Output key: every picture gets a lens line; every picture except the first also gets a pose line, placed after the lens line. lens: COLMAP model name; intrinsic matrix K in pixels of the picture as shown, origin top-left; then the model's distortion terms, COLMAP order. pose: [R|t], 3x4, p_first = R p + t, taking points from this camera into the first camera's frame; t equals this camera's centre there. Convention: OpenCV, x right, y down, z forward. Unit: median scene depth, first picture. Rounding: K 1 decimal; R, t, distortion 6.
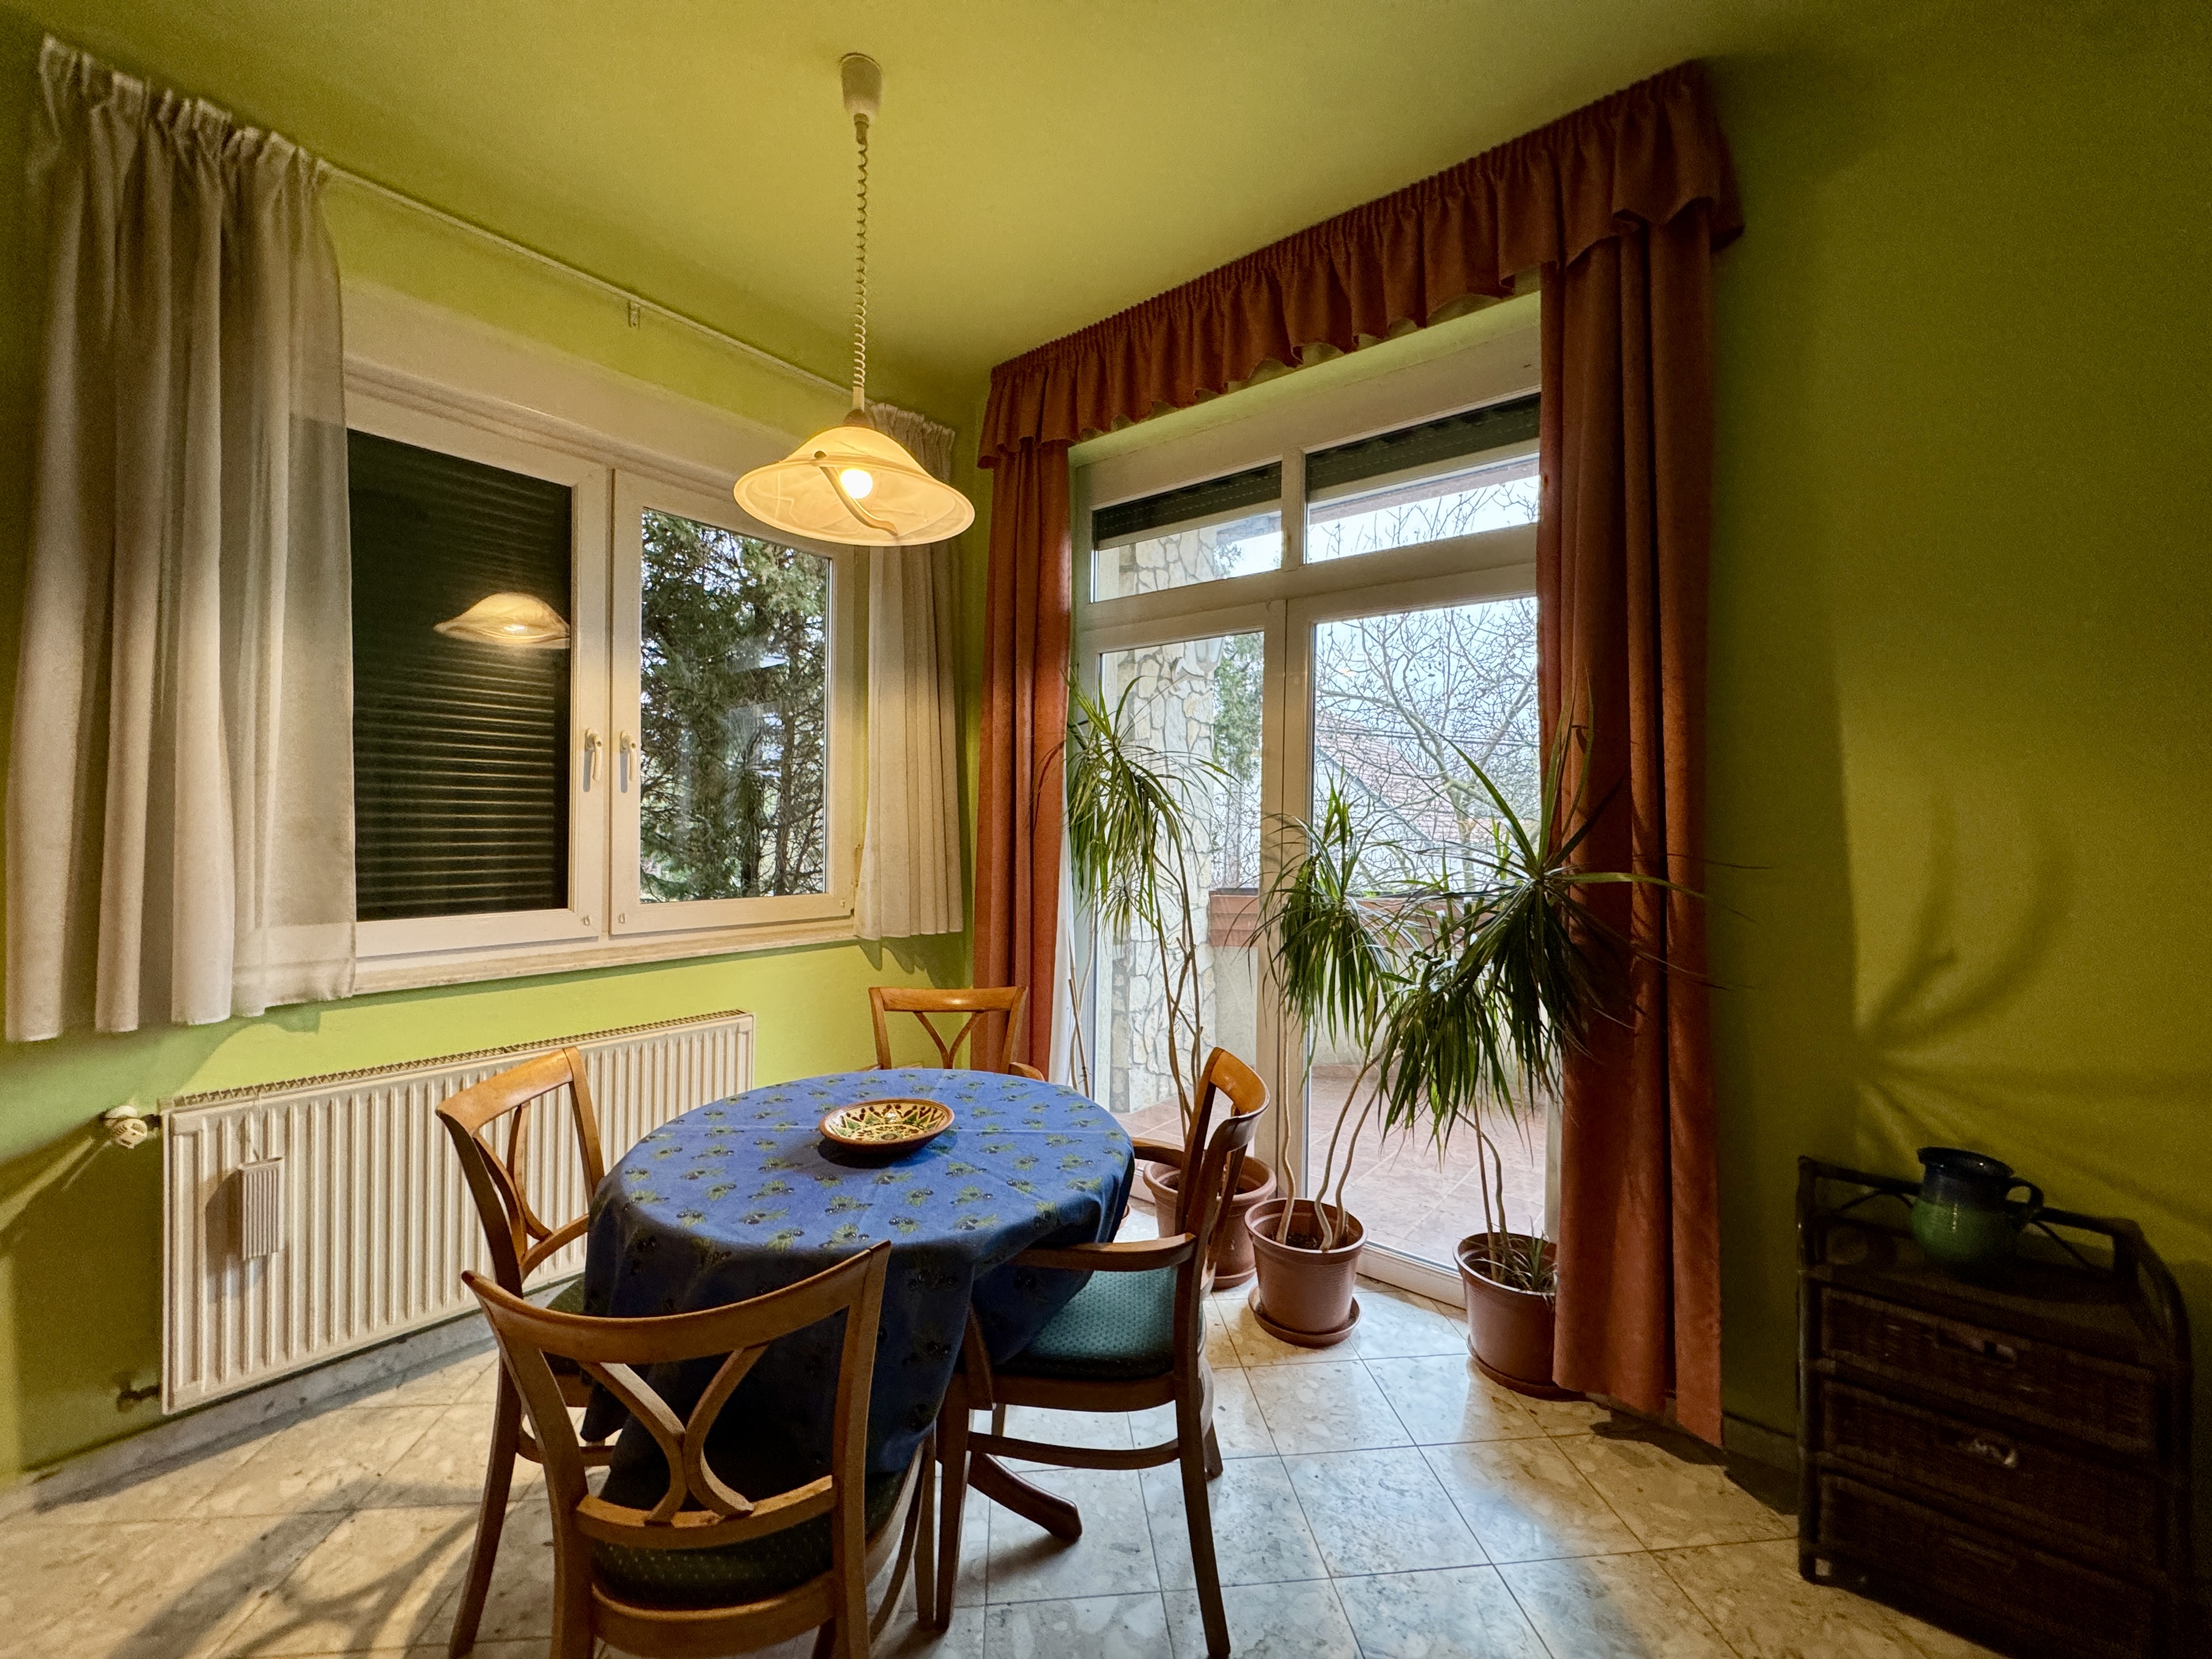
lens RADIAL K [[879.1, 0, 1103.4], [0, 879.1, 828.0], [0, 0, 1]] dist [-0.000882, -0.000189]
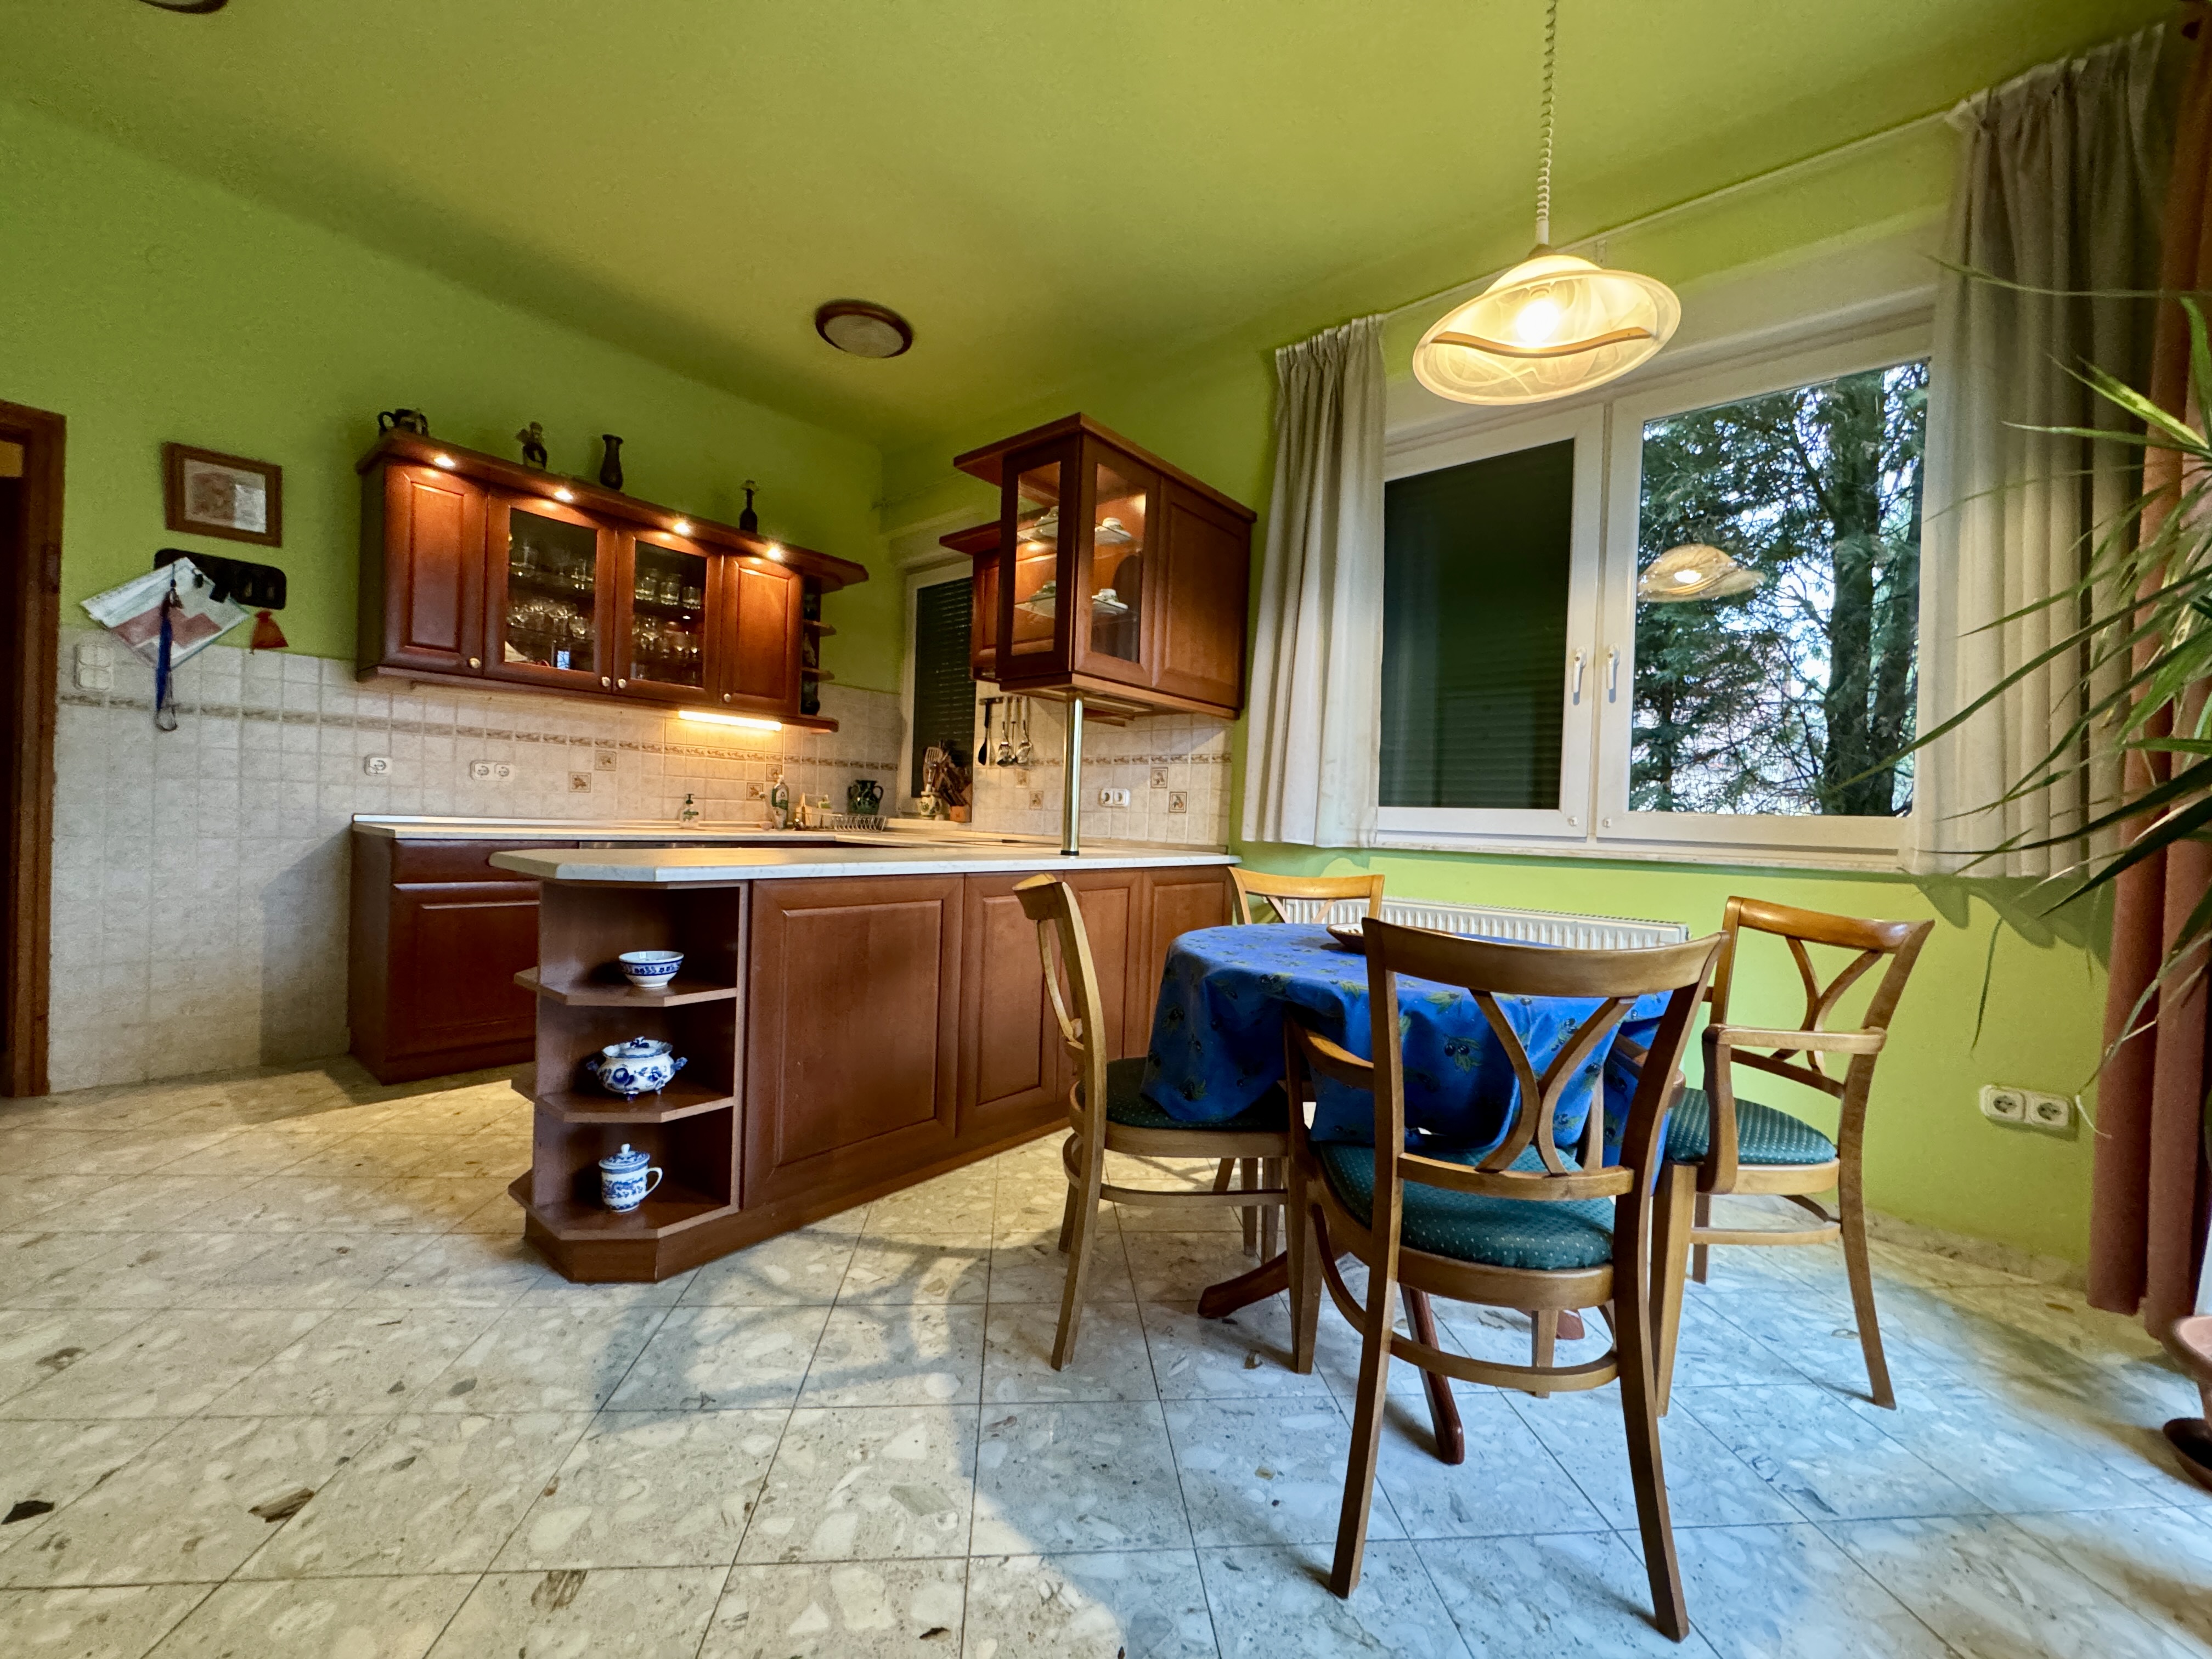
lens RADIAL K [[879.1, 0, 1103.4], [0, 879.1, 828.0], [0, 0, 1]] dist [-0.000882, -0.000189]
pose [[-0.013768, -0.003780, -0.999898, 0.534153], [-0.042261, 0.999102, -0.003195, 0.143654], [0.999012, 0.042212, -0.013915, 0.431729]]
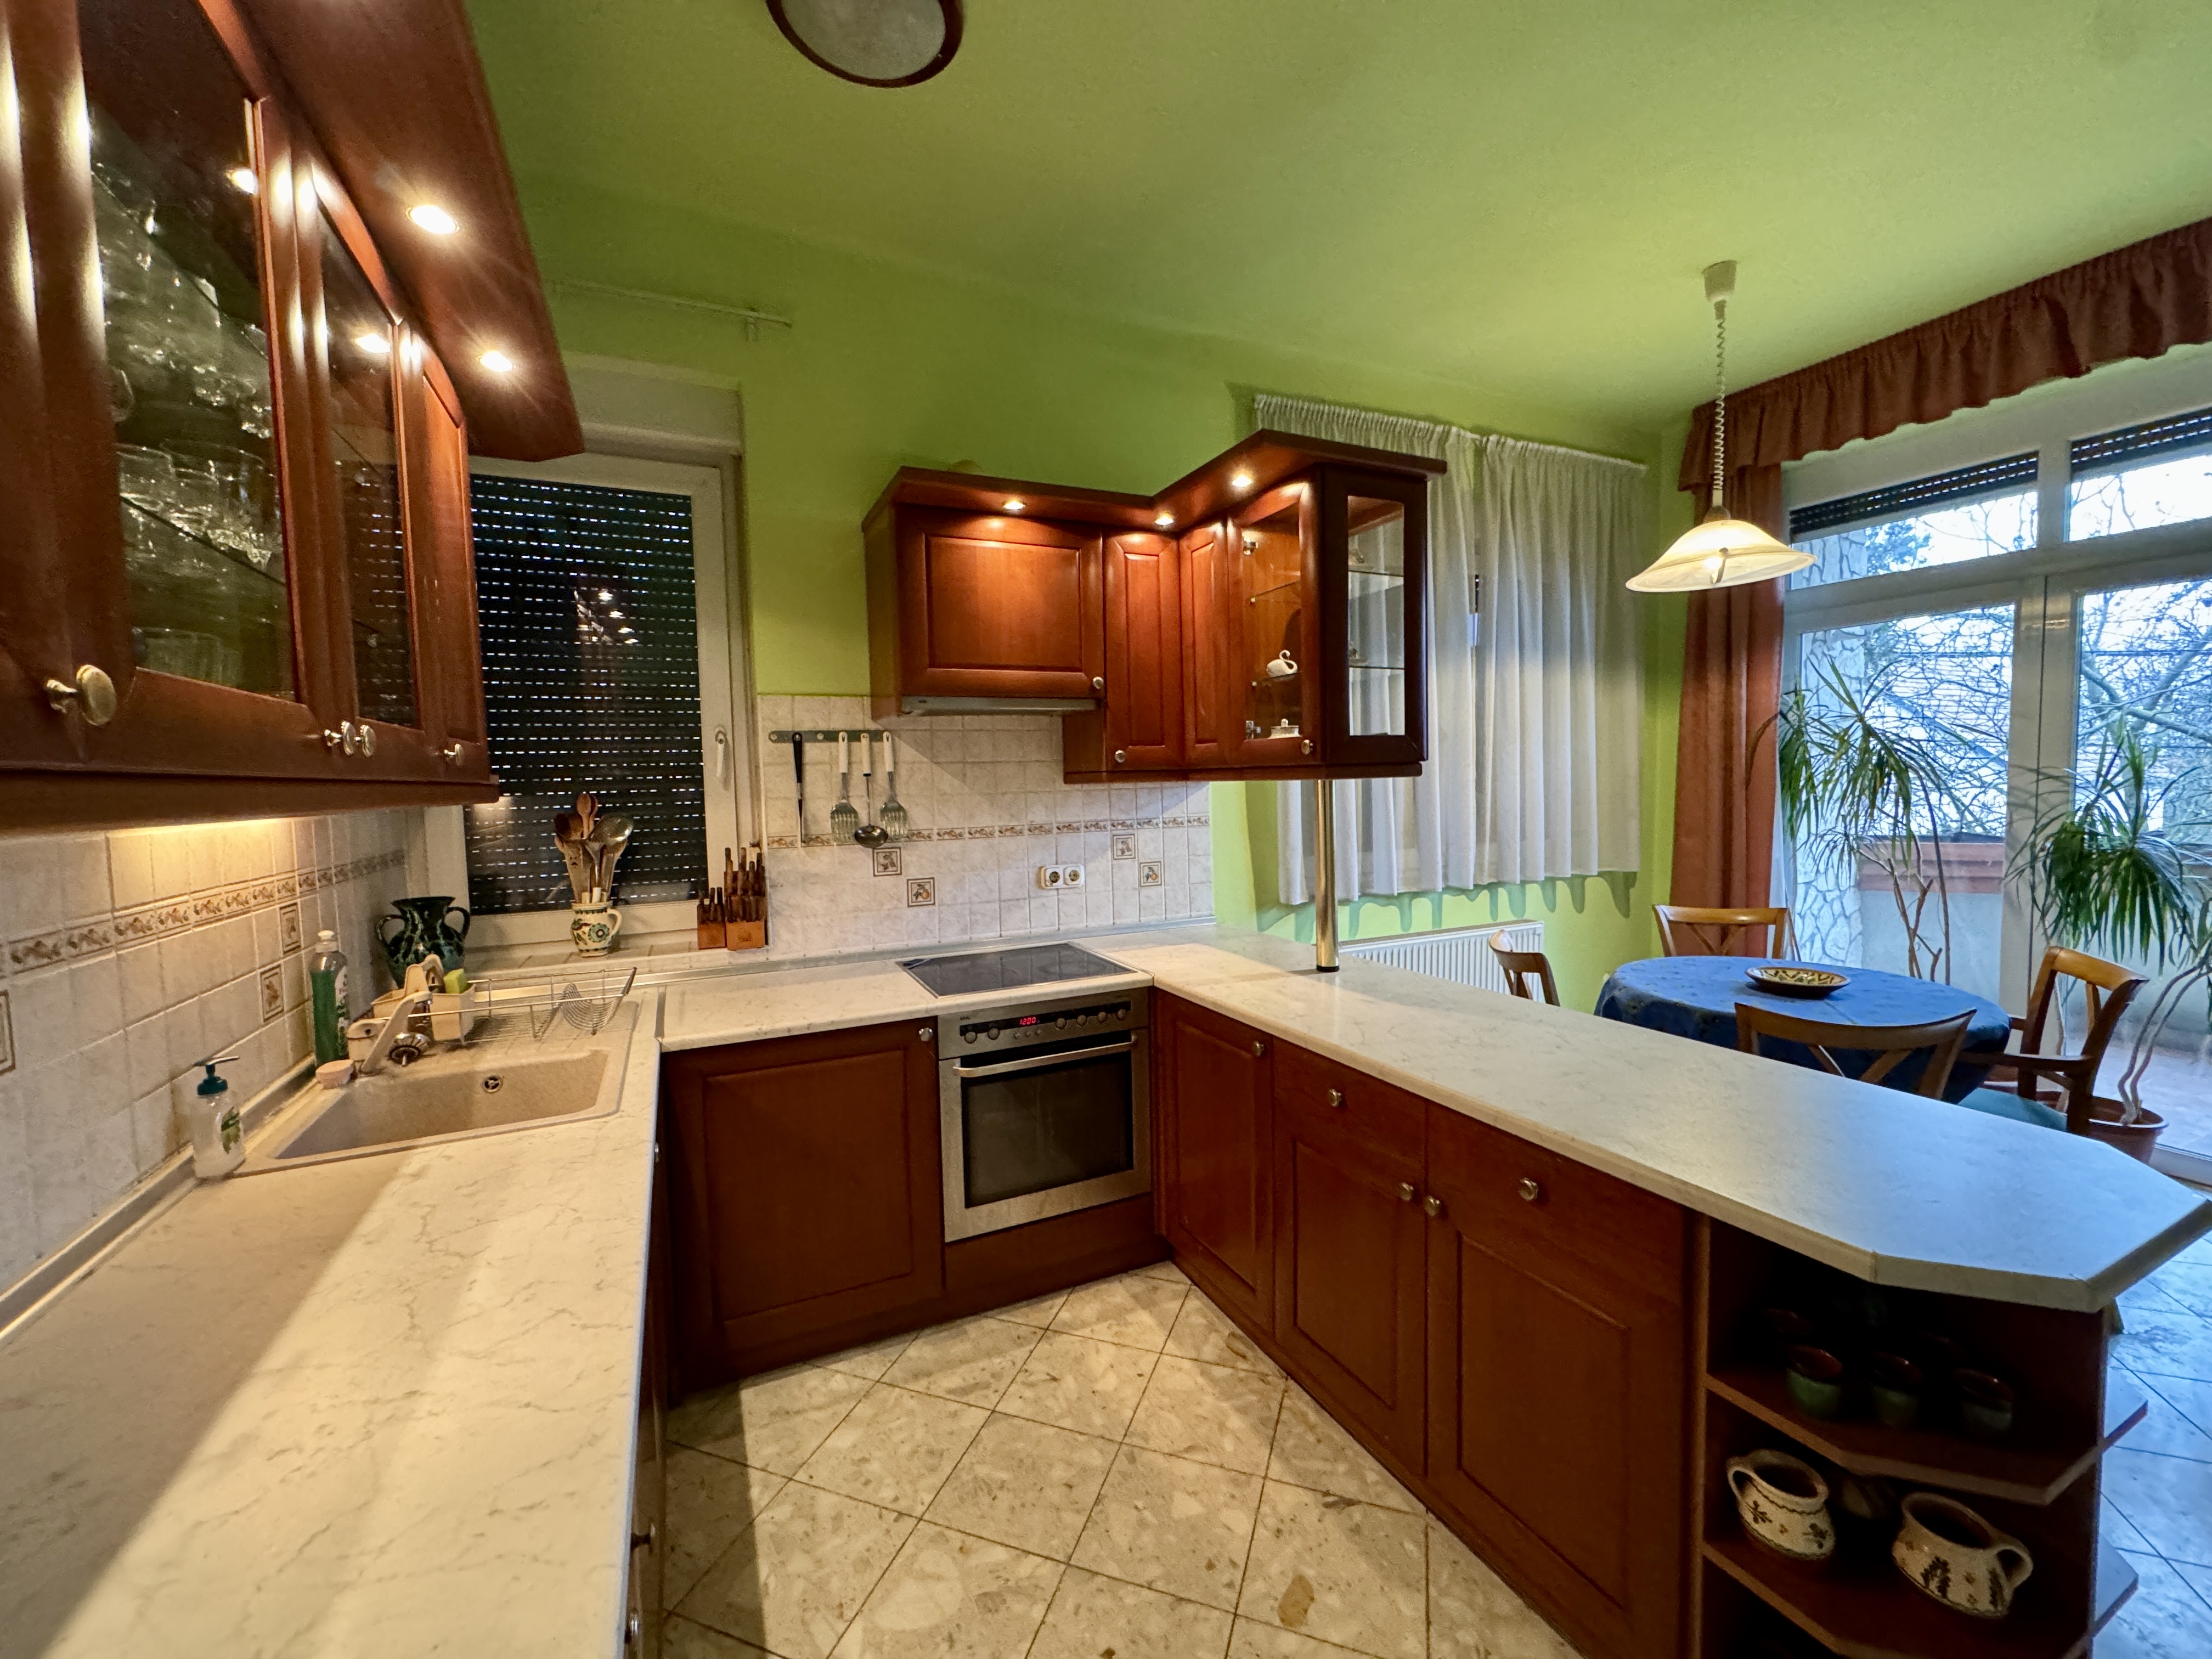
lens RADIAL K [[879.1, 0, 1103.4], [0, 879.1, 828.0], [0, 0, 1]] dist [-0.000882, -0.000189]
pose [[0.899466, -0.006740, -0.436939, -0.403461], [0.030359, 0.998429, 0.047094, -0.028579], [0.435935, -0.055625, 0.898257, -0.576135]]
